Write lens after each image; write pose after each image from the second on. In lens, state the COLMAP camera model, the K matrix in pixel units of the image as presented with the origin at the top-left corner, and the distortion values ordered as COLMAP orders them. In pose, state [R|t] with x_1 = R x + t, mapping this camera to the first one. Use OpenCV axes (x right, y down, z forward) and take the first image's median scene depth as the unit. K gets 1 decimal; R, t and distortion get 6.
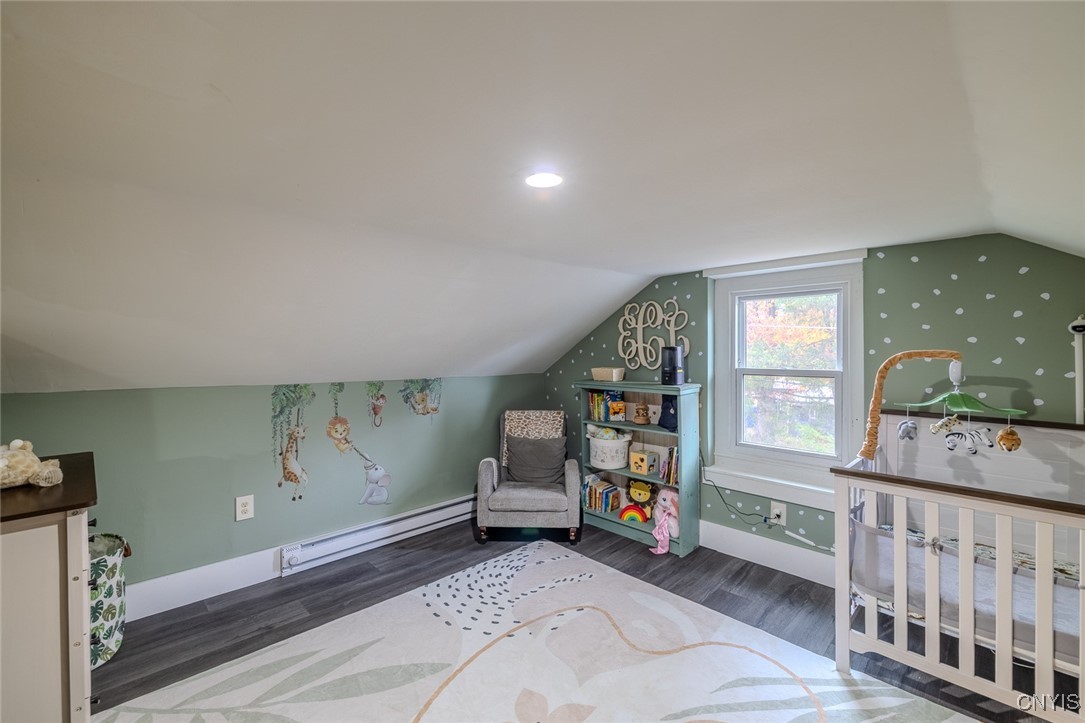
lens RADIAL K [[458.3, 0, 541.5], [0, 458.3, 356.6], [0, 0, 1]] dist [-0.003133, -0.000057]
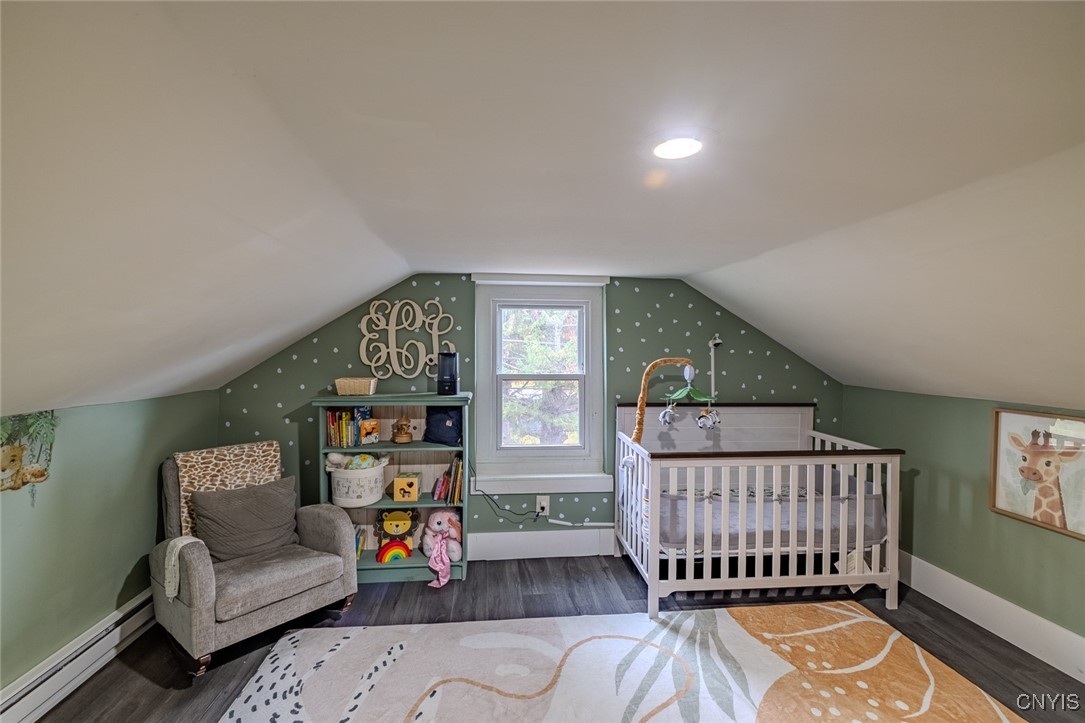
lens RADIAL K [[458.3, 0, 541.5], [0, 458.3, 356.6], [0, 0, 1]] dist [-0.003133, -0.000057]
pose [[0.624531, -0.000433, 0.781000, -0.290827], [0.005008, 0.999982, -0.003450, -0.009211], [-0.780984, 0.006066, 0.624521, 0.267546]]
